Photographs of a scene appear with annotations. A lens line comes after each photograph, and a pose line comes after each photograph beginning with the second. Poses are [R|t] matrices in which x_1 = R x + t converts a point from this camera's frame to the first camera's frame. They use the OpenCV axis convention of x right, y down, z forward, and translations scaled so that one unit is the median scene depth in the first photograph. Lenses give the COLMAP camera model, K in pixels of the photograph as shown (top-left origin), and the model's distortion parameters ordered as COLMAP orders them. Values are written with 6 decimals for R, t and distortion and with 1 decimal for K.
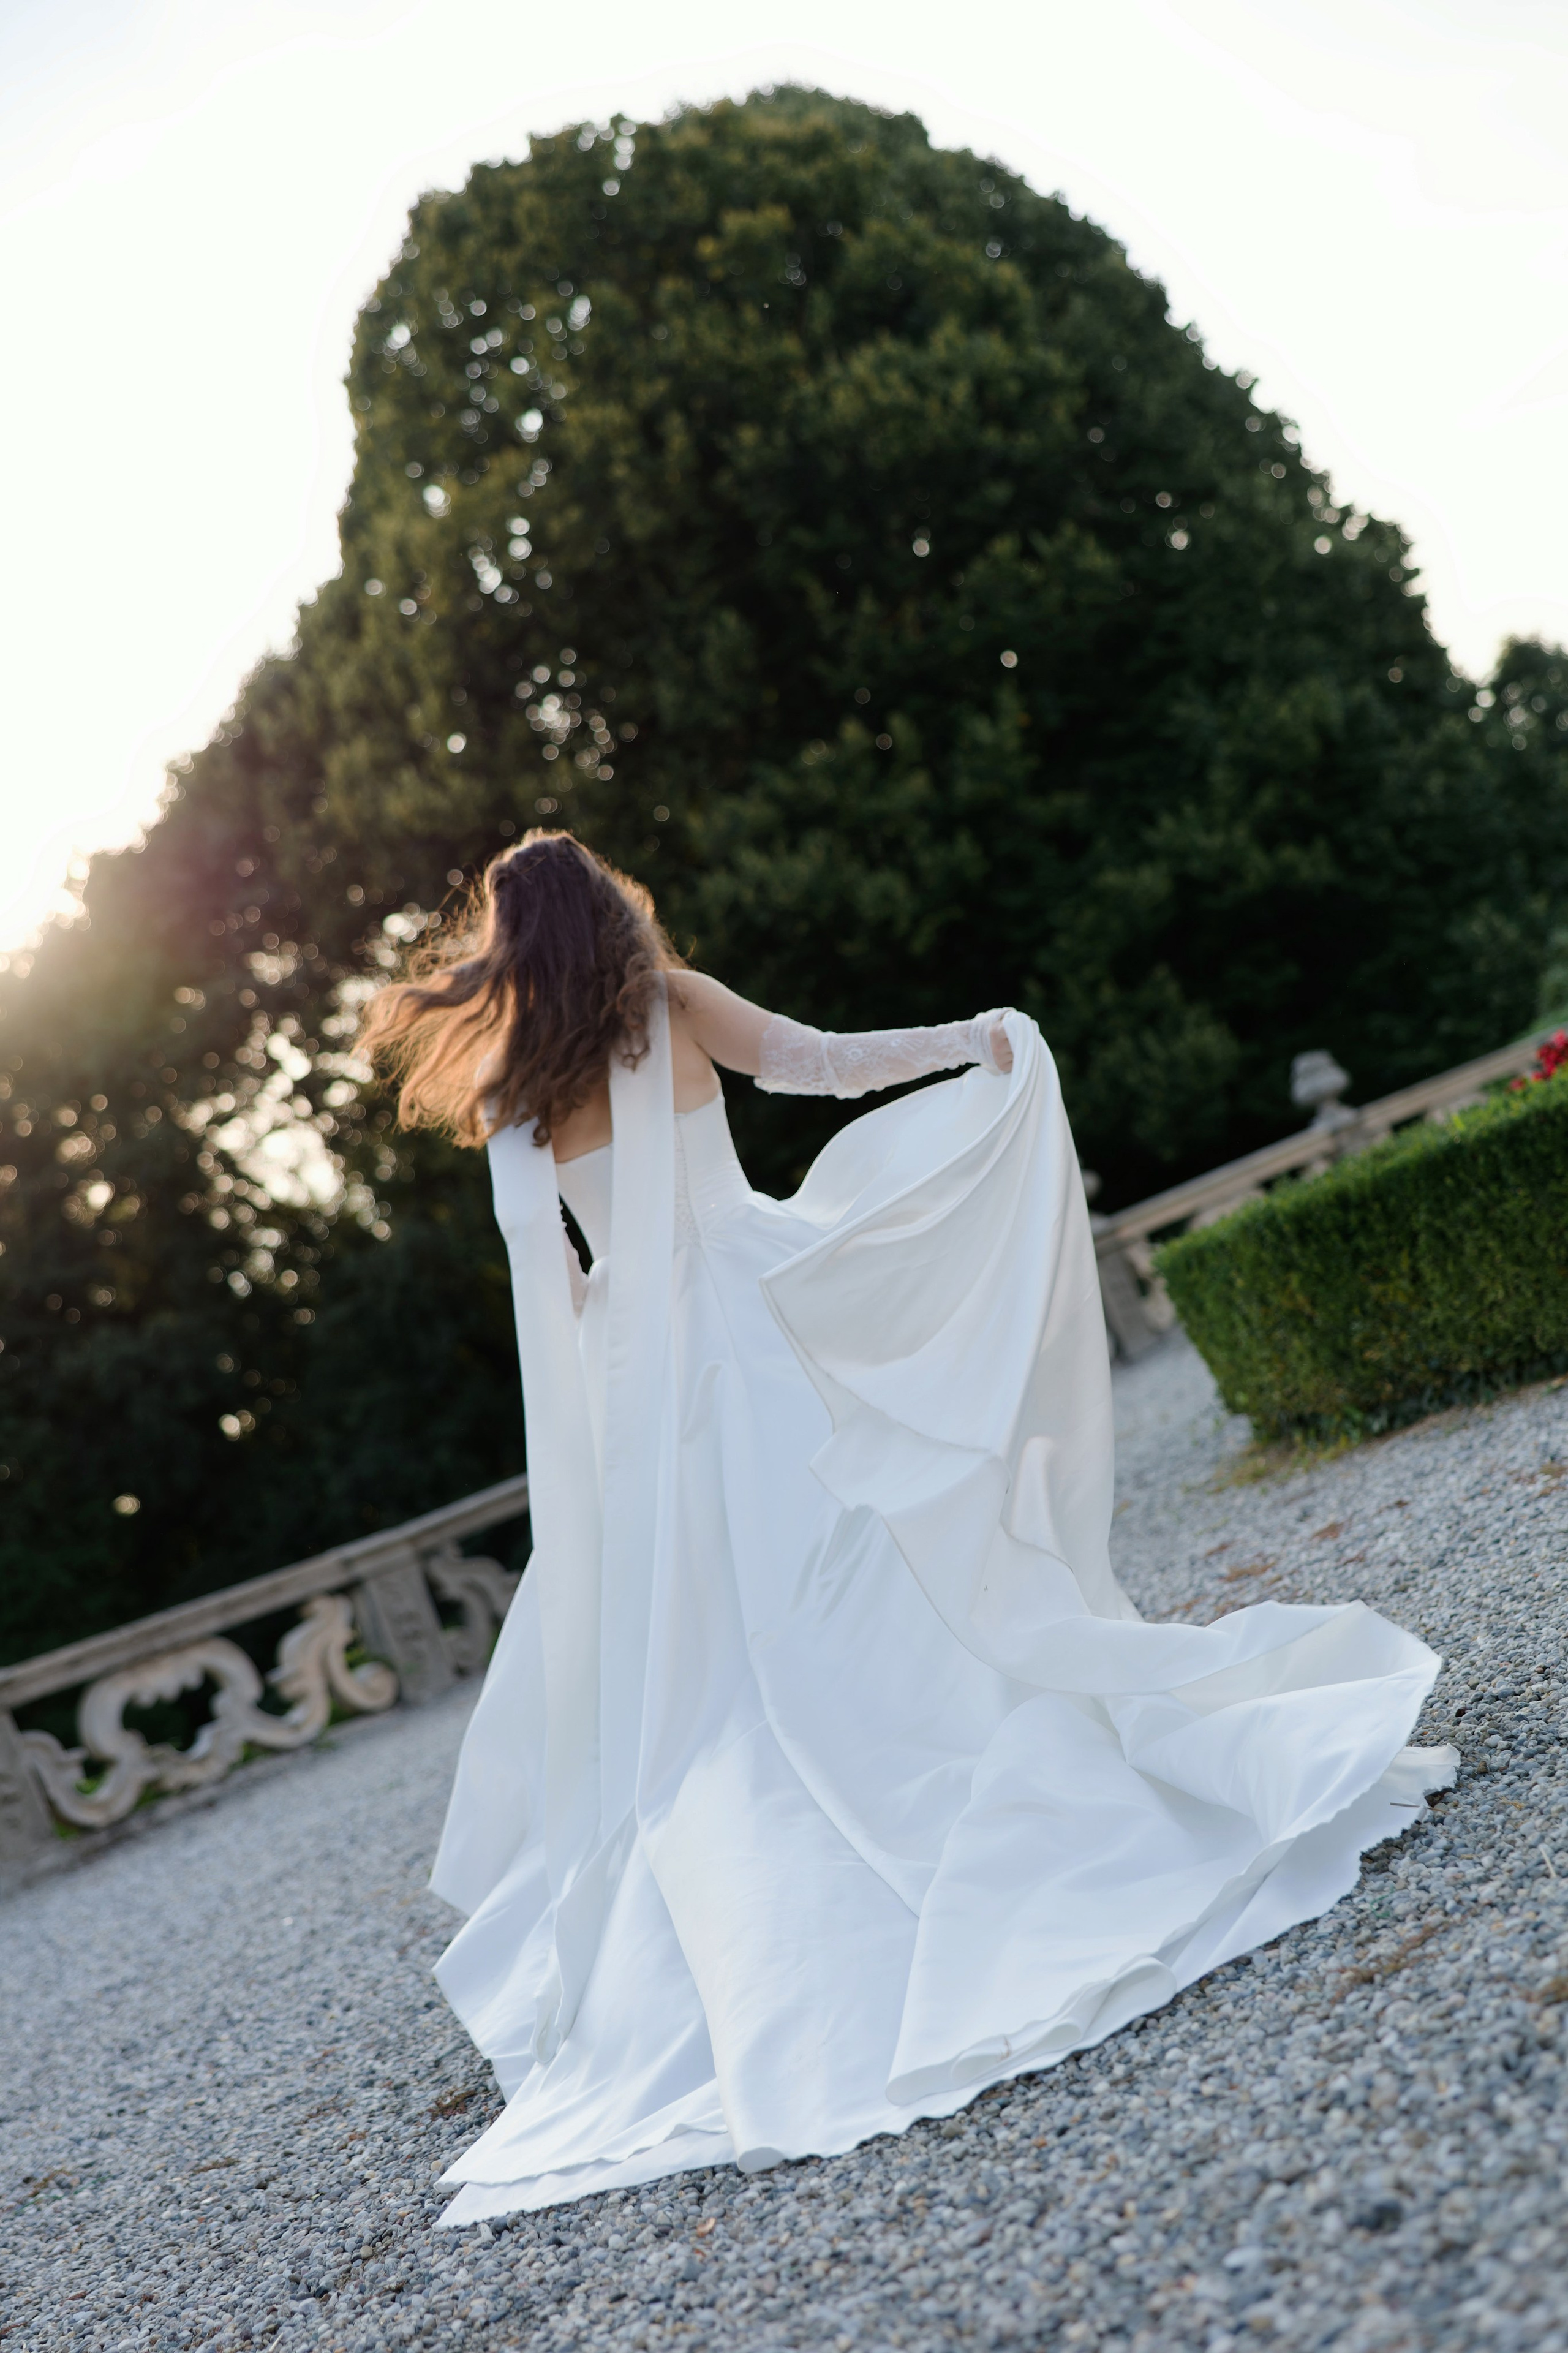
lens RADIAL K [[2950.9, 0, 801.2], [0, 2950.9, 1220.7], [0, 0, 1]] dist [0.057426, 0.000000]
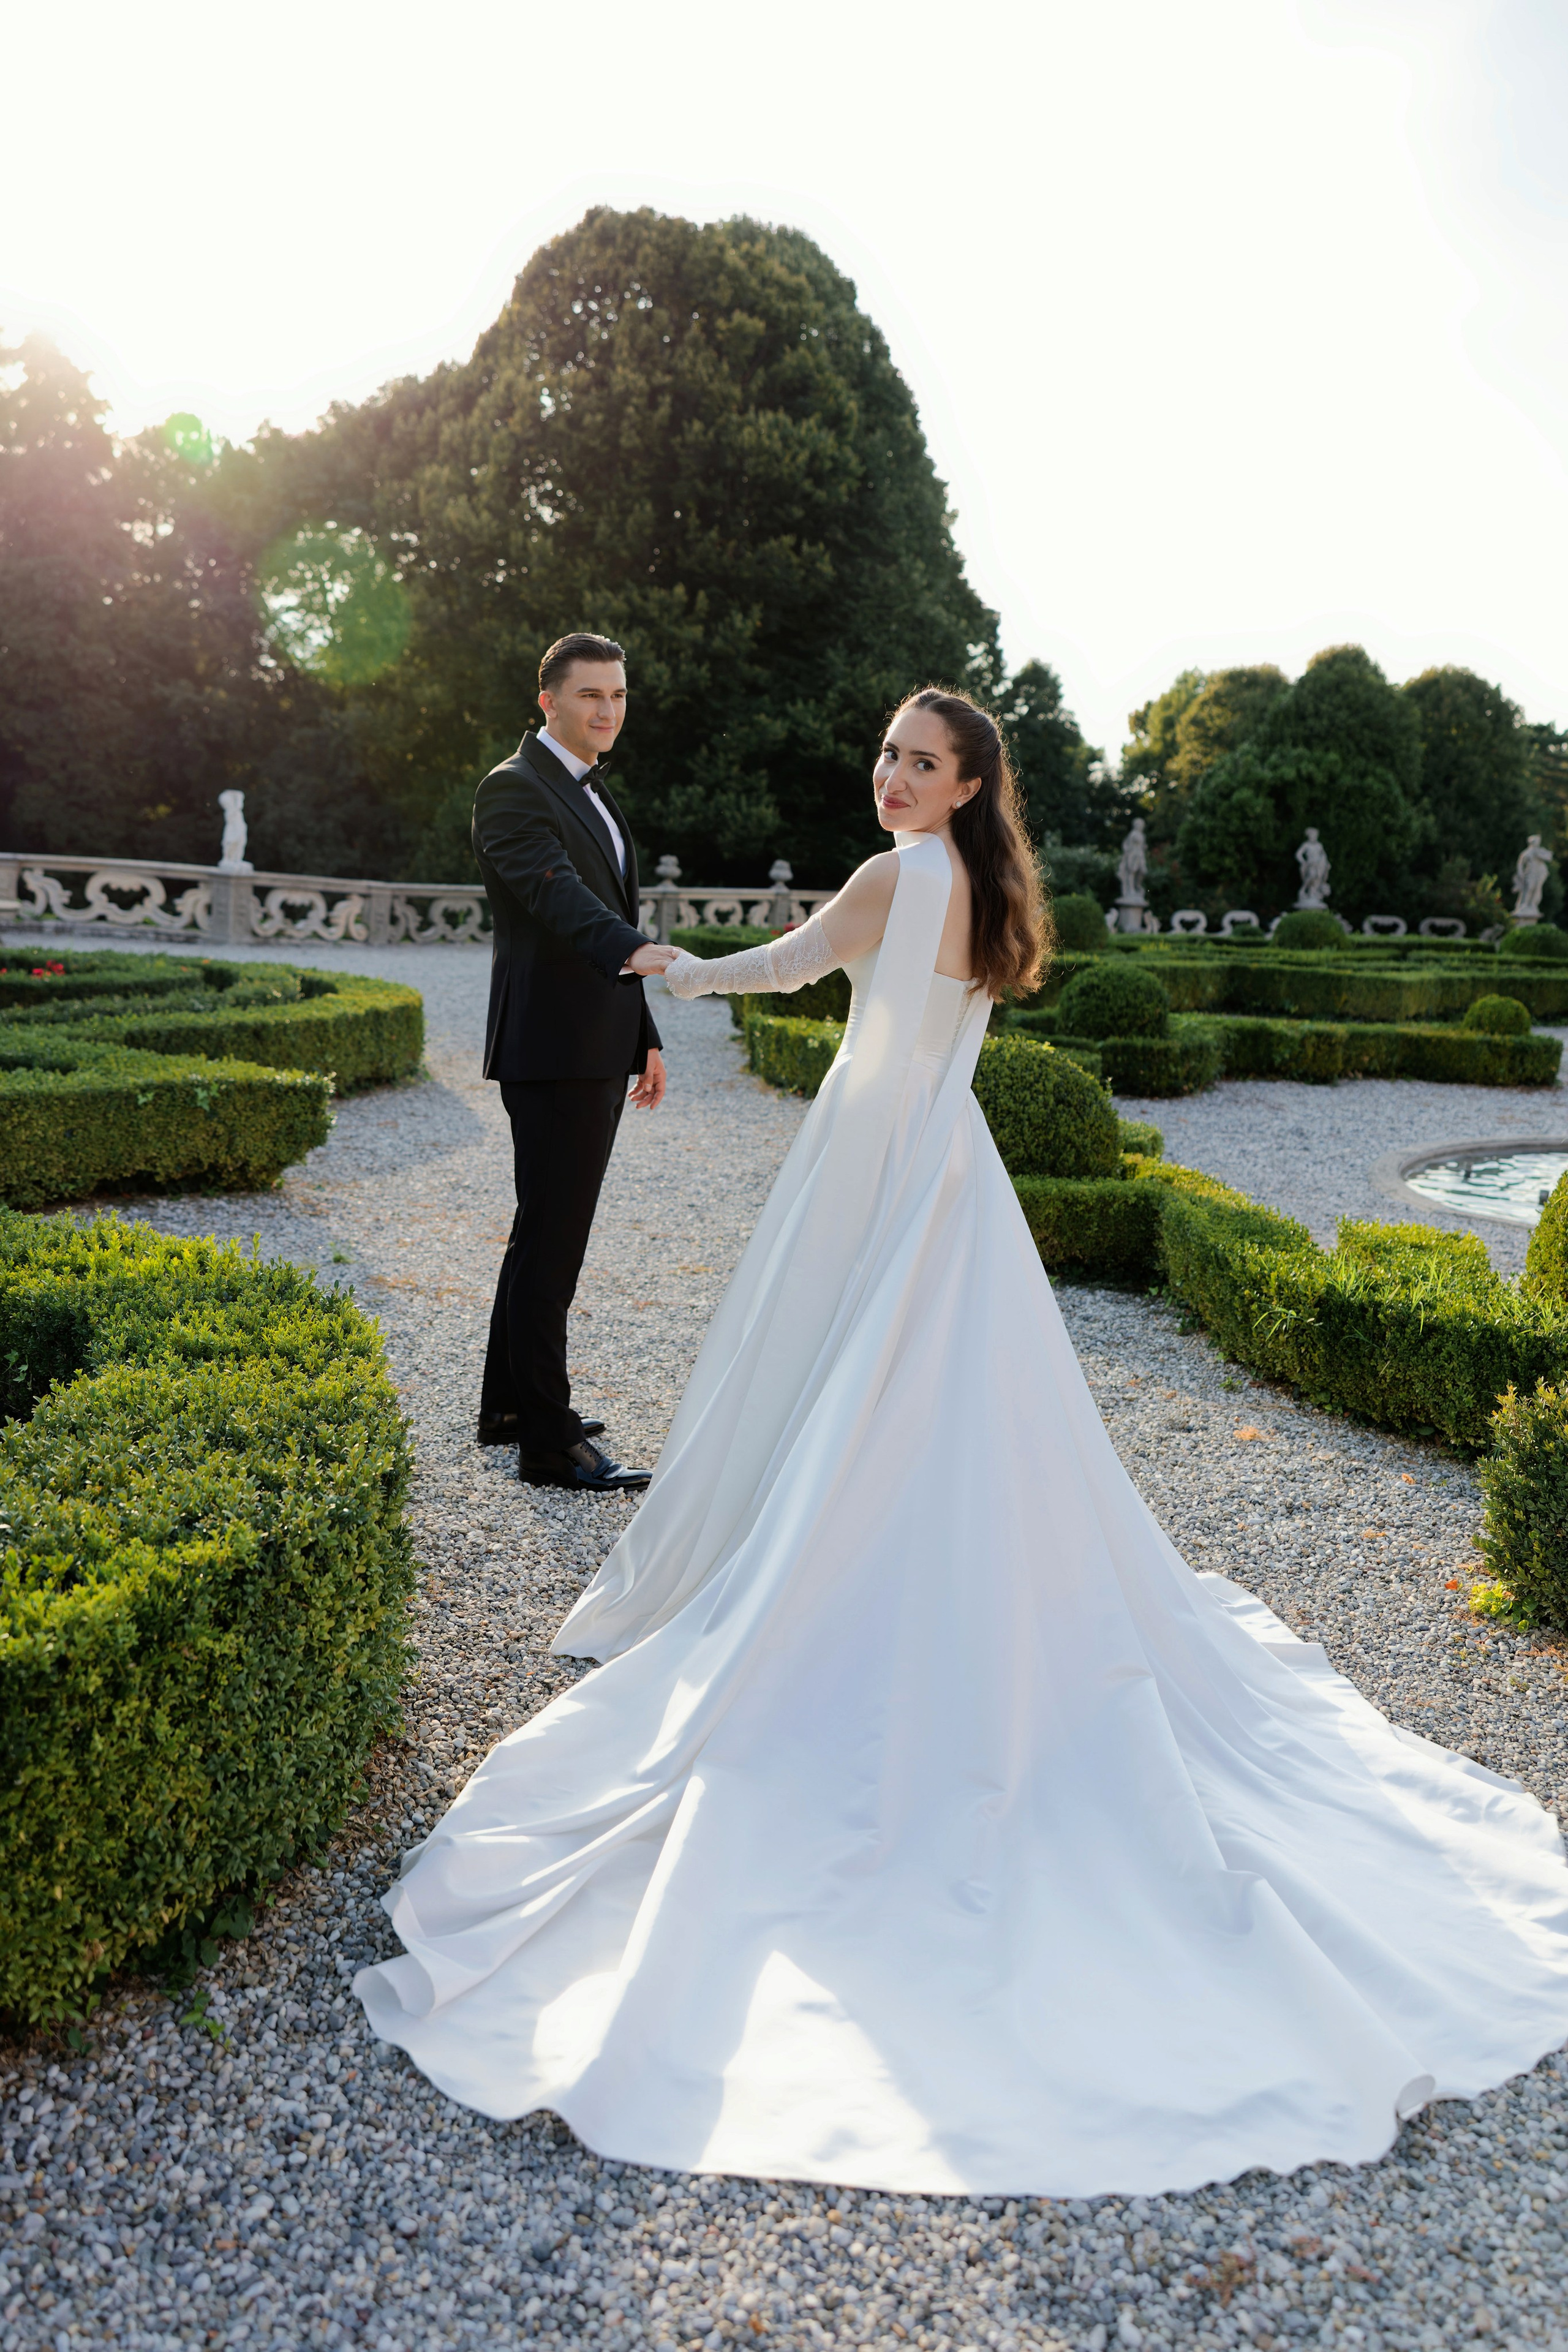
lens RADIAL K [[1836.8, 0, 755.7], [0, 1836.8, 1153.2], [0, 0, 1]] dist [0.011116, 0.019331]
pose [[0.888428, 0.412641, 0.201056, -0.029128], [-0.442668, 0.886080, 0.137502, -0.022308], [-0.121412, -0.211162, 0.969881, -0.283575]]
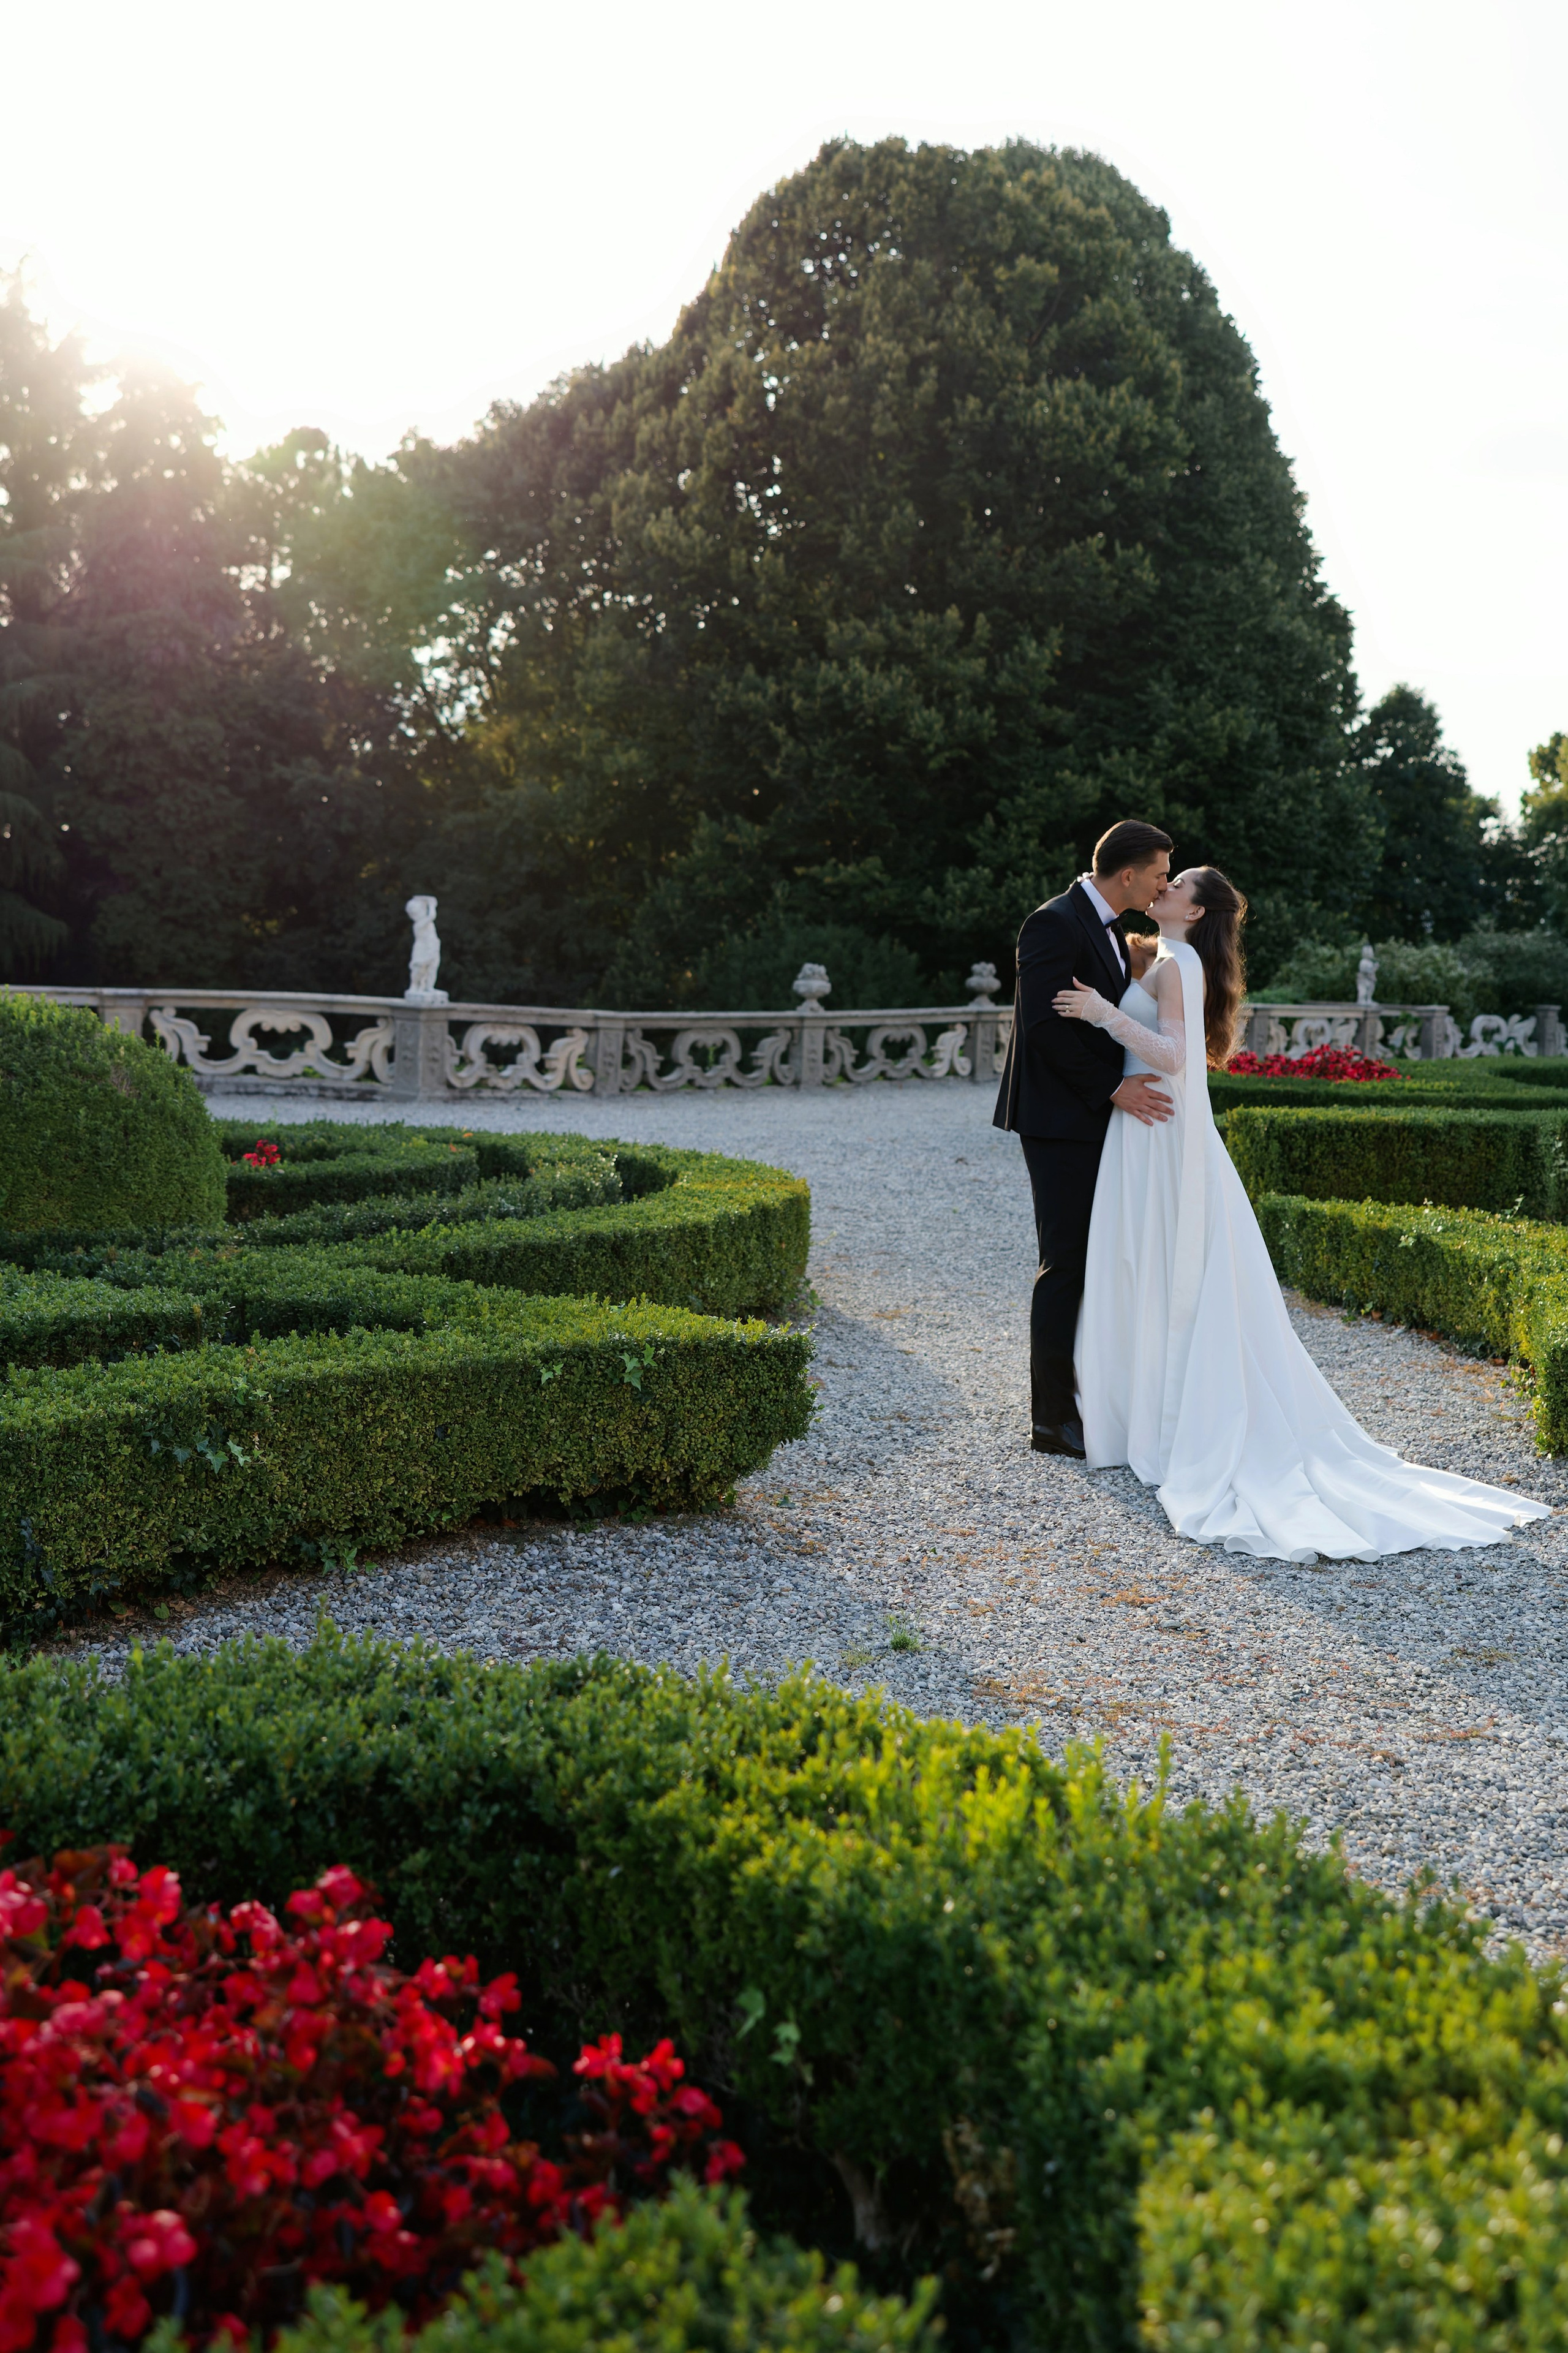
lens RADIAL K [[2429.0, 0, 742.3], [0, 2429.0, 1087.2], [0, 0, 1]] dist [0.025328, 0.000000]
pose [[0.910779, 0.408706, 0.058662, -0.053544], [-0.412516, 0.906799, 0.086872, -0.010304], [-0.017690, -0.103320, 0.994491, -0.250438]]
